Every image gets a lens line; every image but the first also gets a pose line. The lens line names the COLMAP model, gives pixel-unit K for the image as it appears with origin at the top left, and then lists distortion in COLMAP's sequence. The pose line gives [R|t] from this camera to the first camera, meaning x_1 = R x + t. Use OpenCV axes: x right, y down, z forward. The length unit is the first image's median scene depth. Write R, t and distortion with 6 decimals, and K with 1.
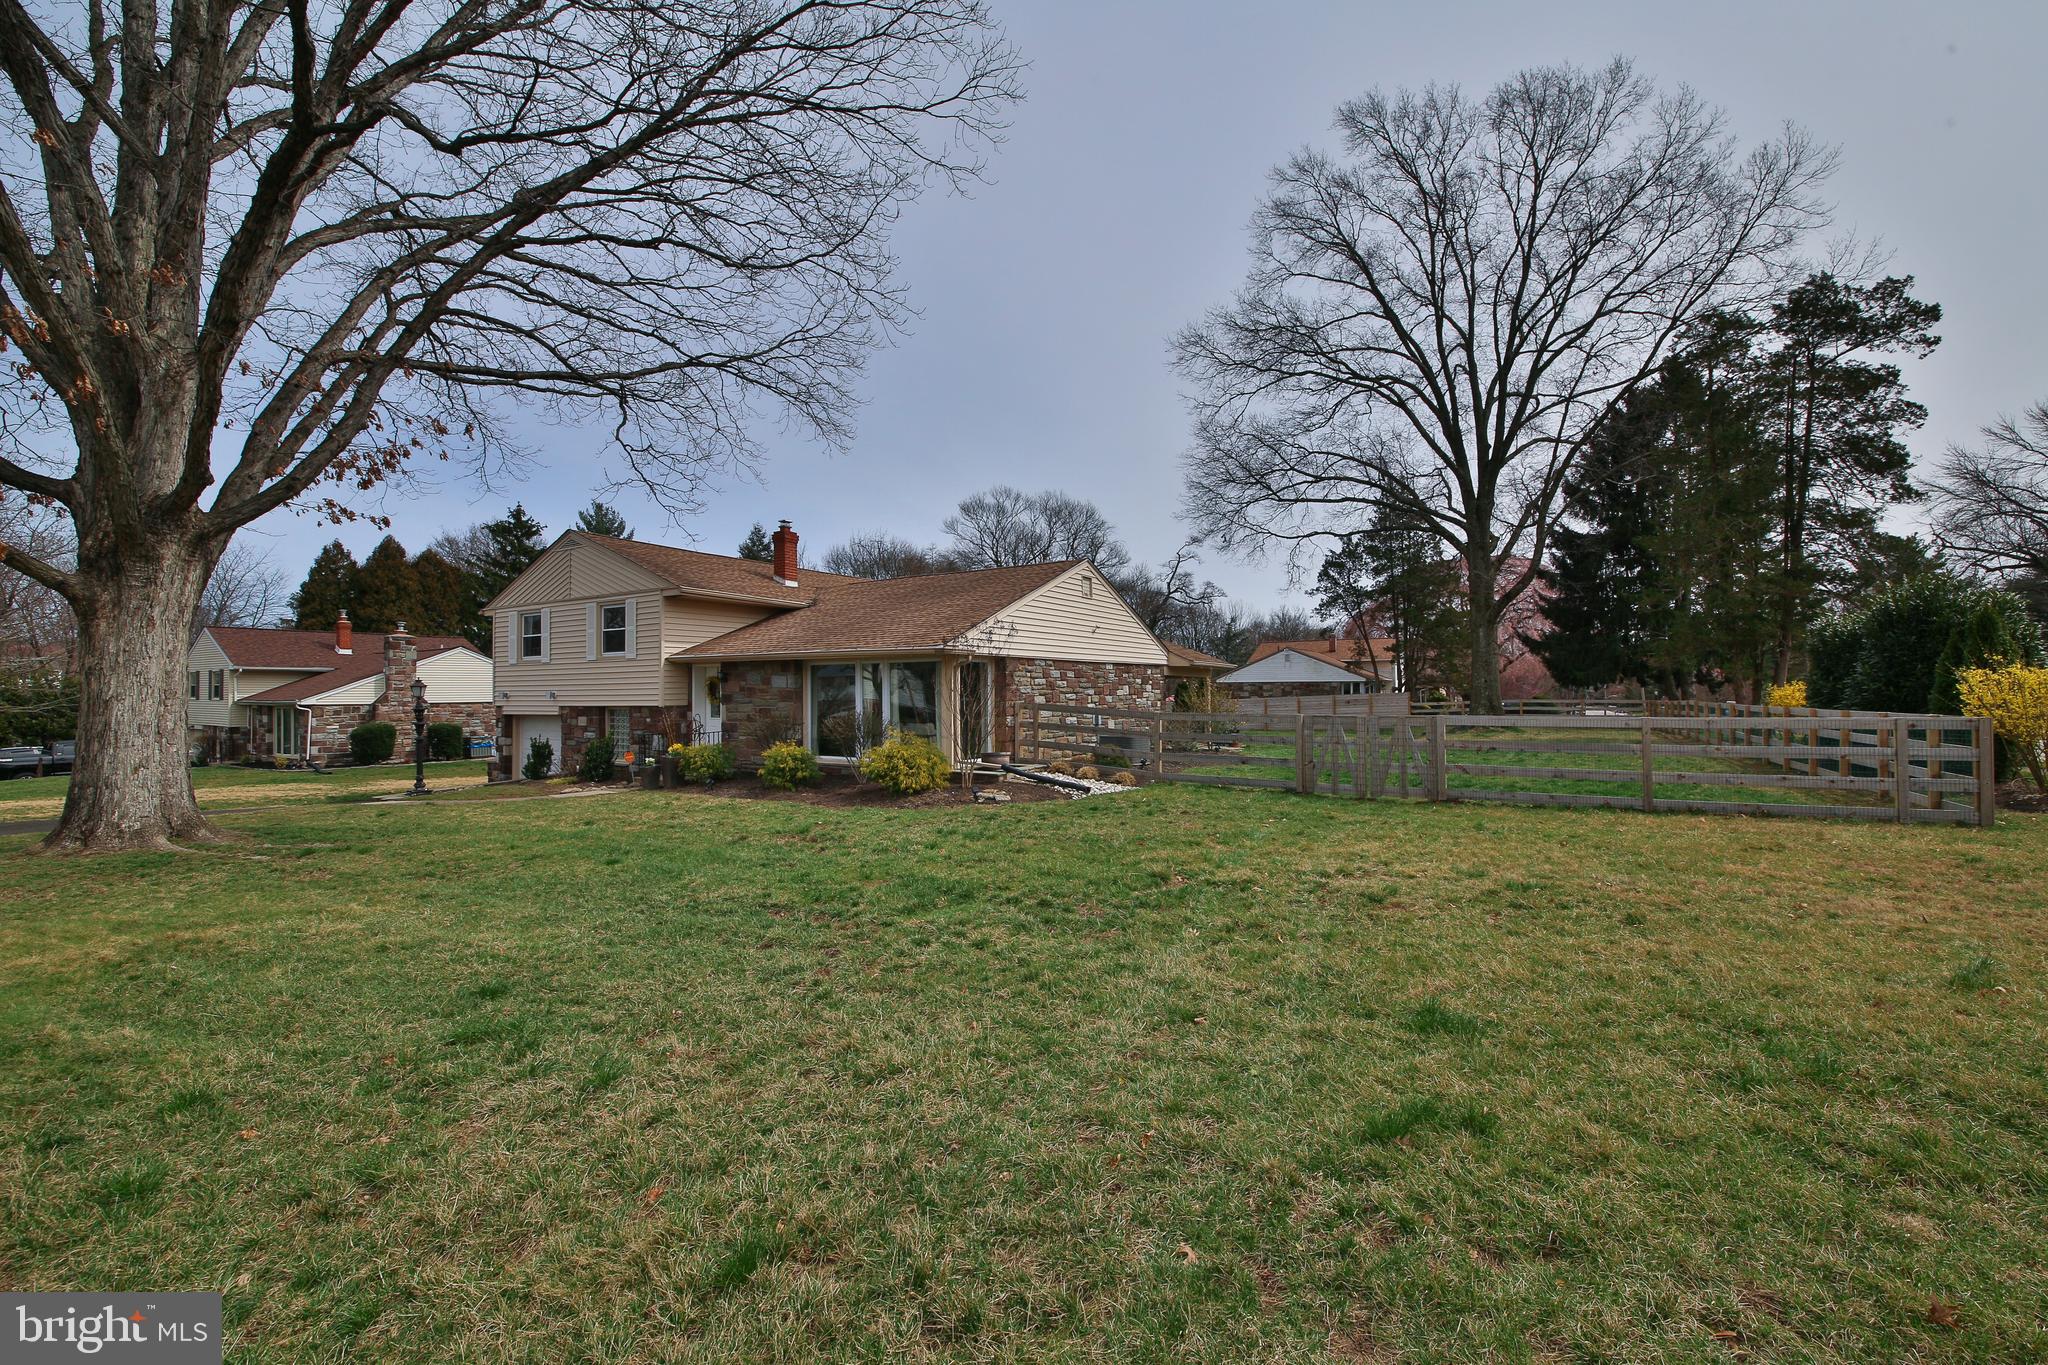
lens RADIAL K [[761.6, 0, 1024.0], [0, 761.6, 682.5], [0, 0, 1]] dist [-0.000542, -0.000029]
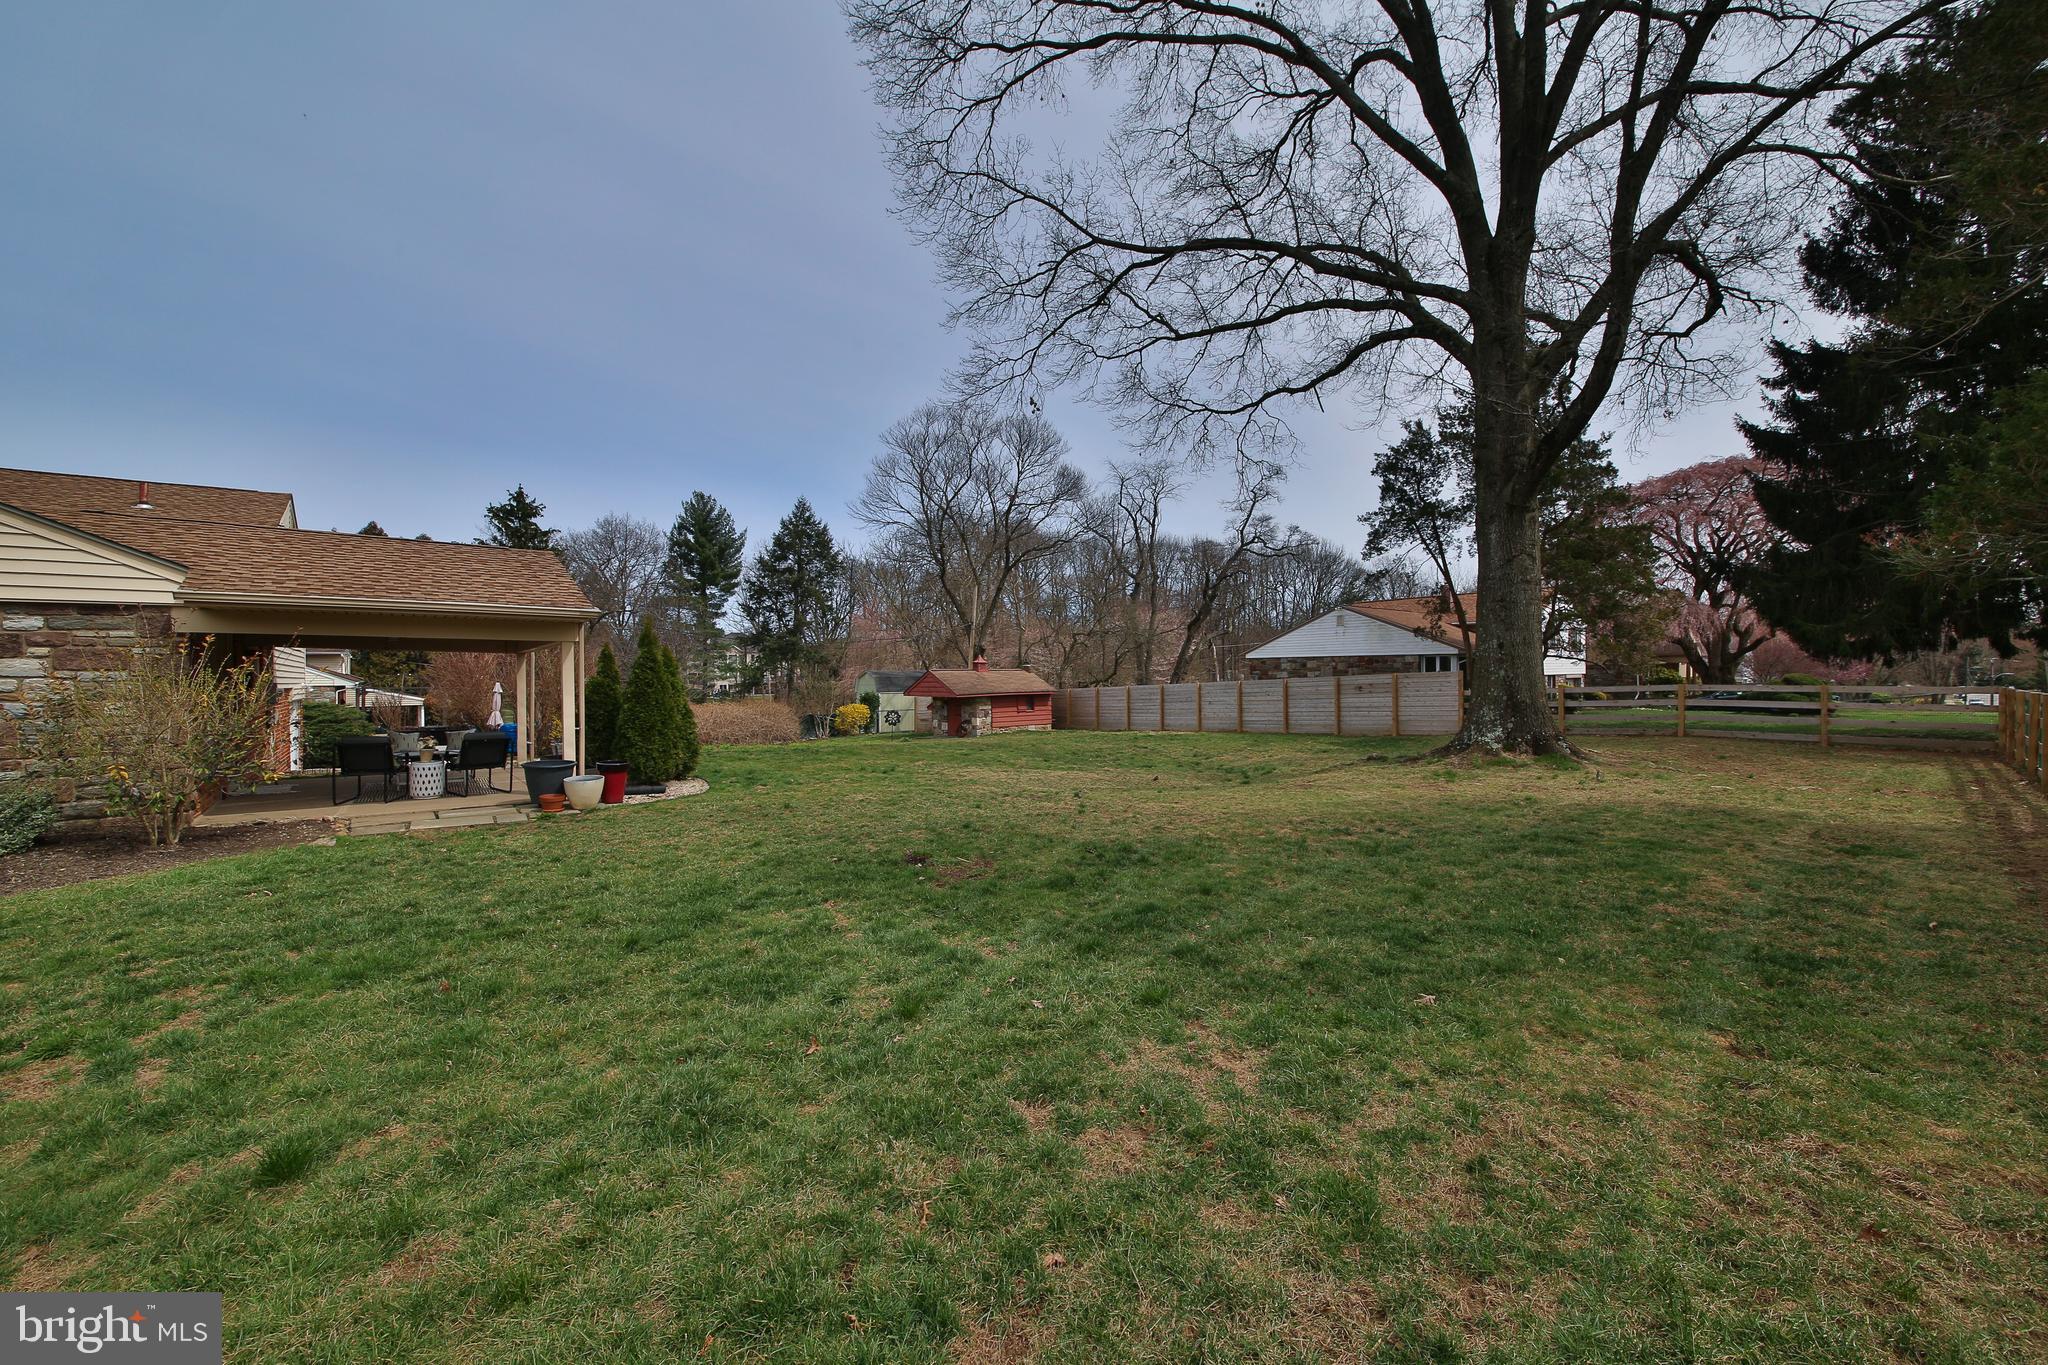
lens RADIAL K [[733.5, 0, 1024.0], [0, 733.5, 682.5], [0, 0, 1]] dist [0.000513, 0.000023]
pose [[0.955909, -0.001737, -0.293657, 0.289321], [0.009678, 0.999626, 0.025590, 0.003661], [0.293503, -0.027303, 0.955568, 0.317900]]
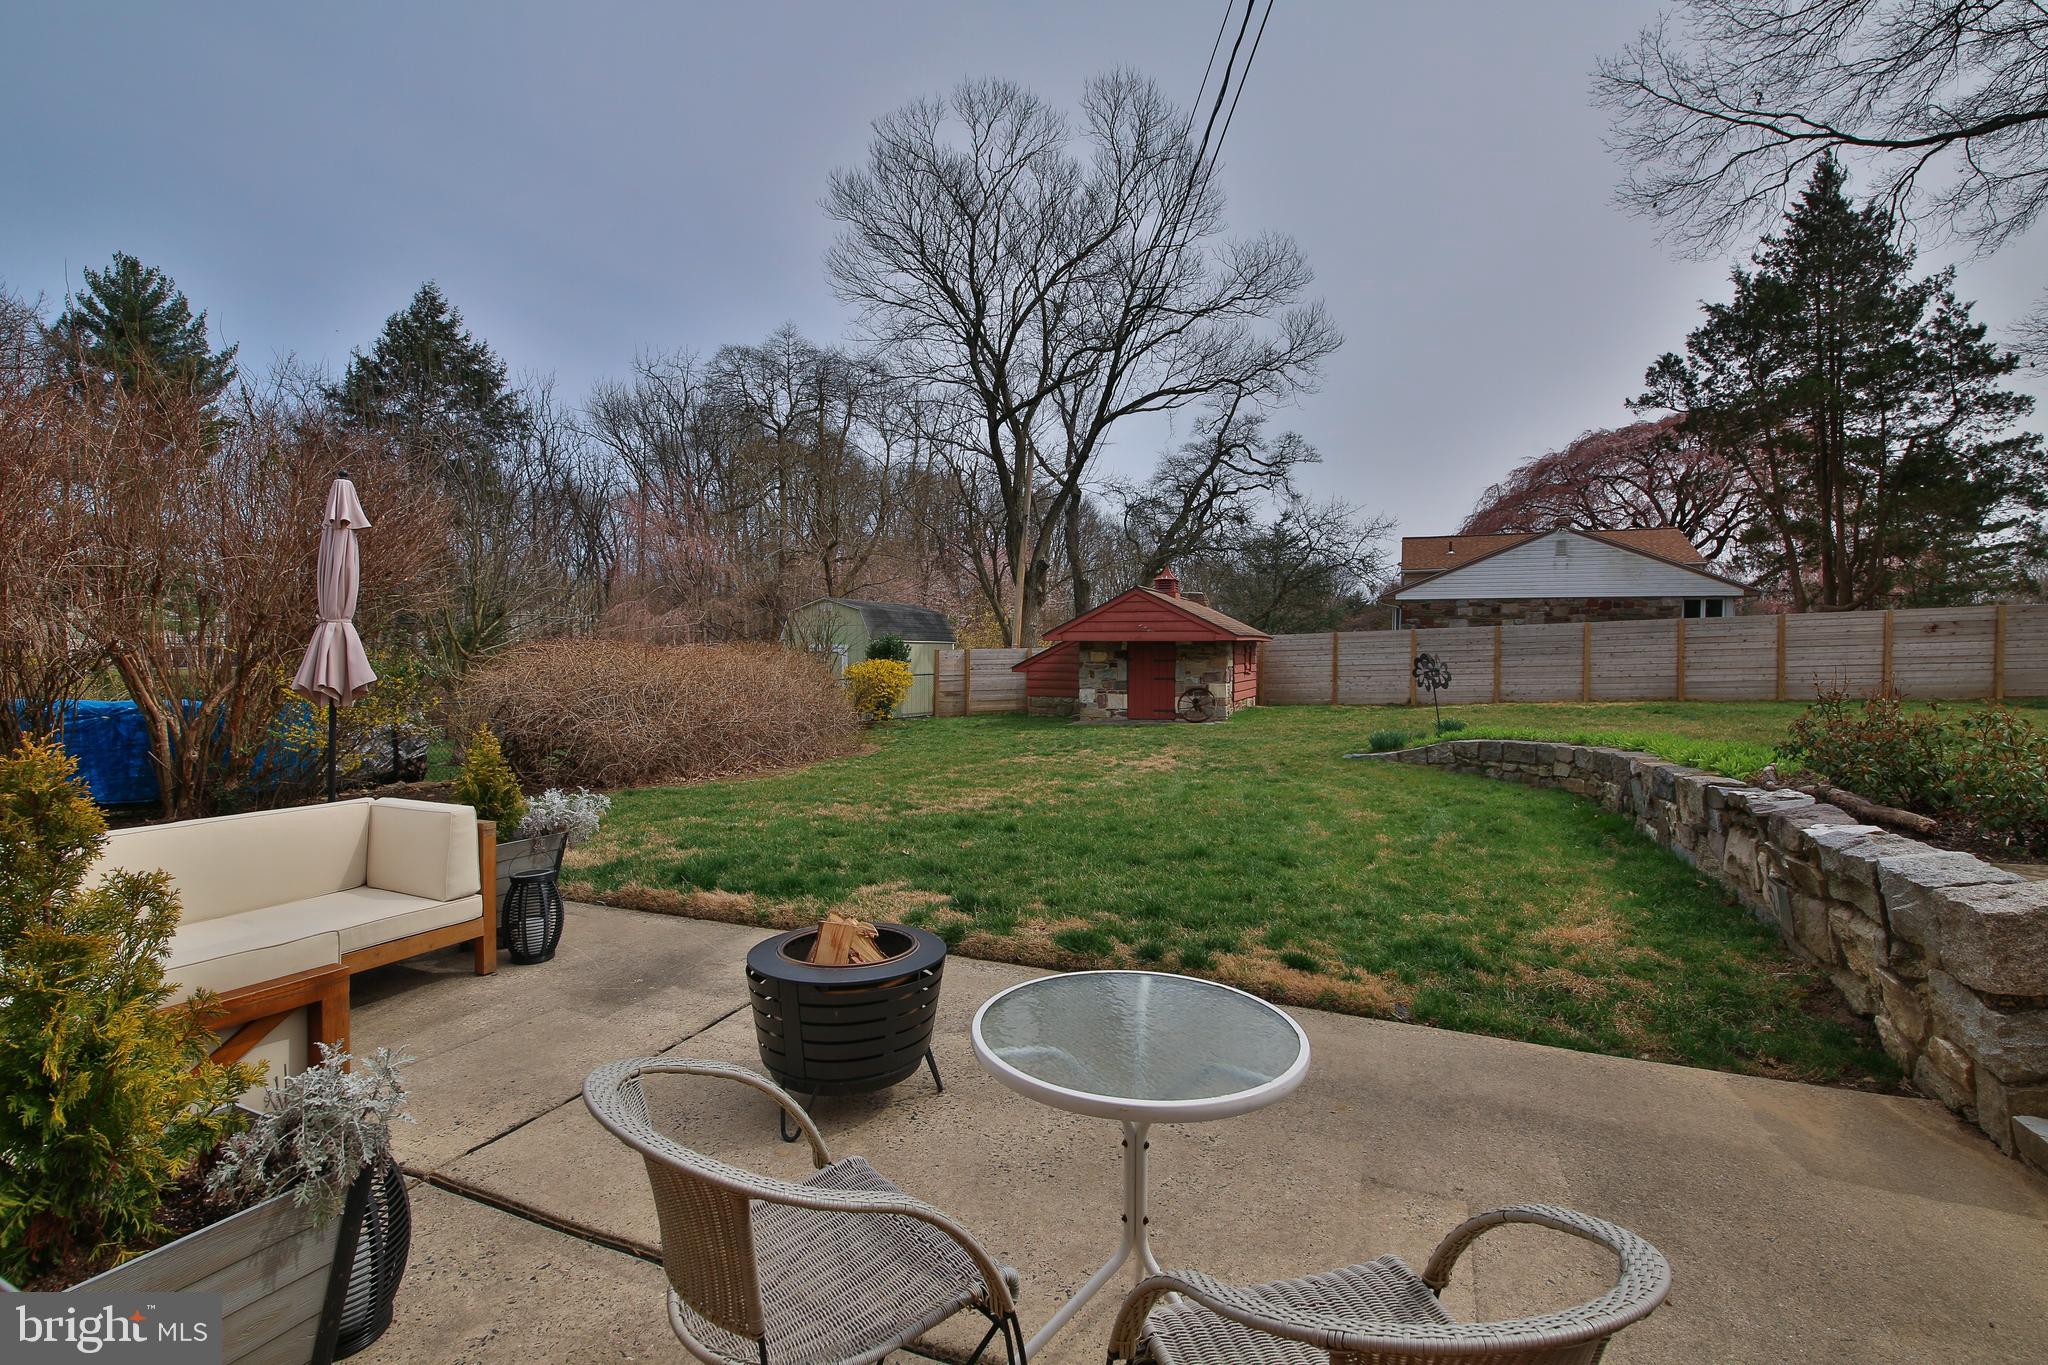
lens RADIAL K [[890.9, 0, 1024.0], [0, 890.9, 682.5], [0, 0, 1]] dist [-0.016323, -0.000153]
pose [[0.986293, 0.002475, 0.164986, -0.086733], [-0.011807, 0.998383, 0.055610, 0.029045], [-0.164582, -0.056796, 0.984727, 0.540328]]
